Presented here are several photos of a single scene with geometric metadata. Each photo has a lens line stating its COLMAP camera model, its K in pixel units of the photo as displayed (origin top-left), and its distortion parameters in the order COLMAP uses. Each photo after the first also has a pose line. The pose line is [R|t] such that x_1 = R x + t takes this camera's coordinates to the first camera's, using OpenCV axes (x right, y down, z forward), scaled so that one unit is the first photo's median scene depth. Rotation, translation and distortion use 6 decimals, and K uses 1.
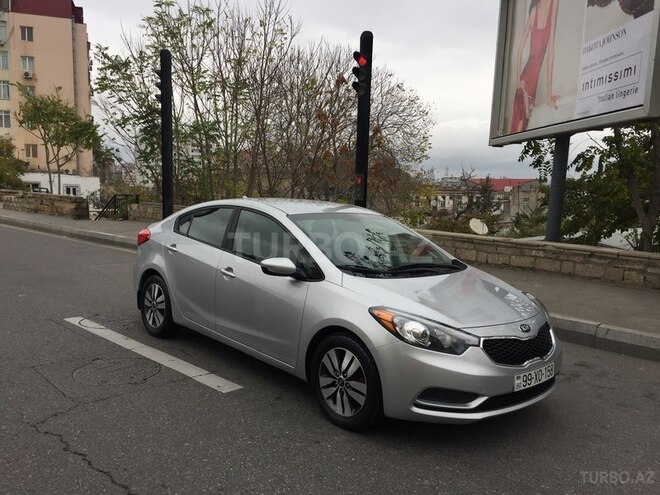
lens RADIAL K [[562.2, 0, 330.0], [0, 562.2, 247.5], [0, 0, 1]] dist [0.101542, -0.132295]
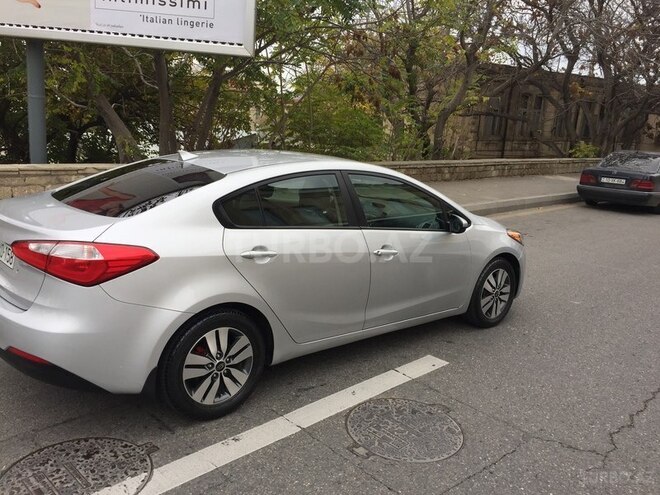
lens RADIAL K [[562.2, 0, 330.0], [0, 562.2, 247.5], [0, 0, 1]] dist [0.101542, -0.132295]
pose [[0.037521, -0.256847, 0.965723, -0.993997], [0.051088, 0.965633, 0.254839, -0.178841], [-0.997989, 0.039775, 0.049353, 1.051066]]
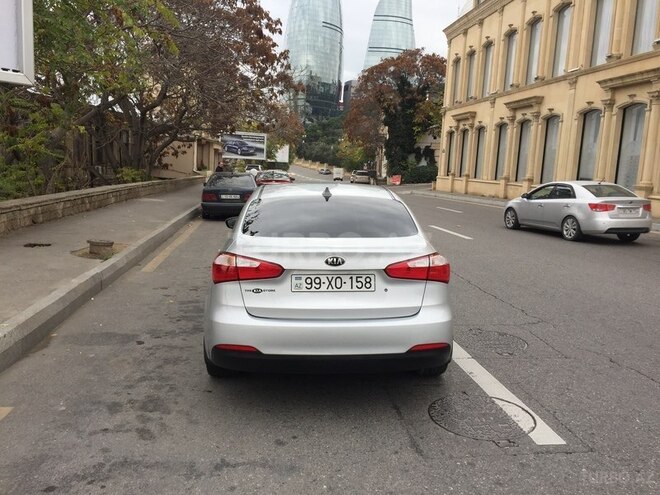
lens RADIAL K [[562.2, 0, 330.0], [0, 562.2, 247.5], [0, 0, 1]] dist [0.101542, -0.132295]
pose [[-0.767656, -0.145453, 0.624138, -0.811393], [0.019104, 0.968276, 0.249150, -0.255741], [-0.640577, 0.203185, -0.740524, 2.016340]]
